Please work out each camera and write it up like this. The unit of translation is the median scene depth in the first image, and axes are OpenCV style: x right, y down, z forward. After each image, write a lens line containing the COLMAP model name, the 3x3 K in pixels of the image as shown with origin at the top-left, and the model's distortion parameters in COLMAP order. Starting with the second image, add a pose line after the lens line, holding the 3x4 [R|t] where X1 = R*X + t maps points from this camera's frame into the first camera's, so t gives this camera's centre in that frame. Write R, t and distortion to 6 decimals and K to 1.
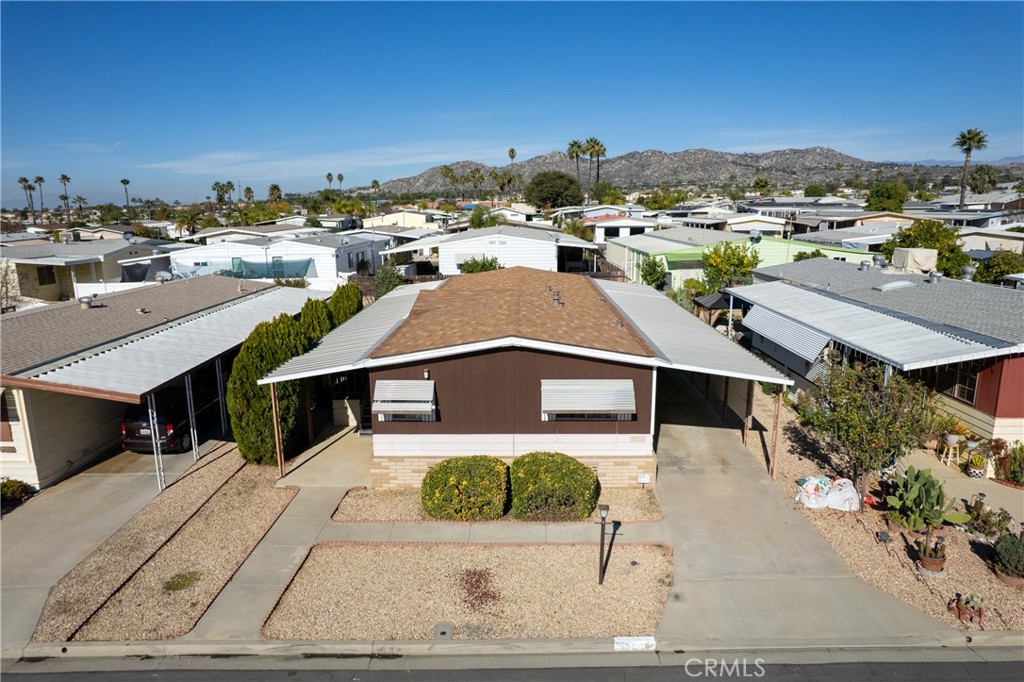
lens RADIAL K [[648.8, 0, 512.0], [0, 648.8, 341.0], [0, 0, 1]] dist [-0.030359, 0.000181]
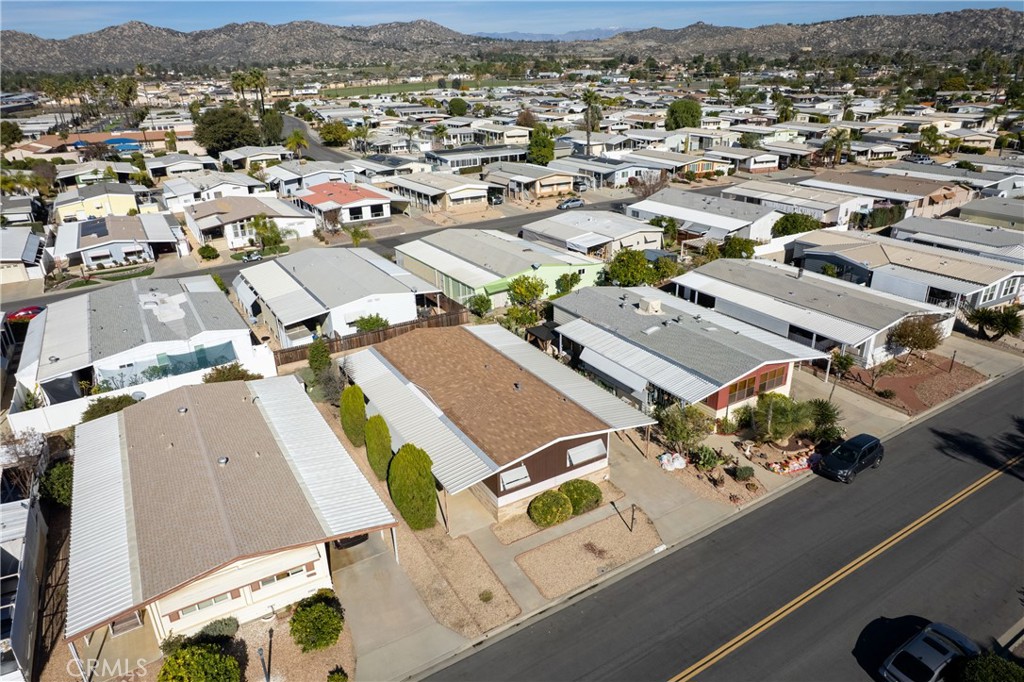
lens RADIAL K [[648.8, 0, 512.0], [0, 648.8, 341.0], [0, 0, 1]] dist [-0.030359, 0.000181]
pose [[0.851684, -0.203709, 0.482842, -1.039707], [0.118519, 0.972358, 0.201179, -0.720887], [-0.510477, -0.114115, 0.852286, -0.671861]]
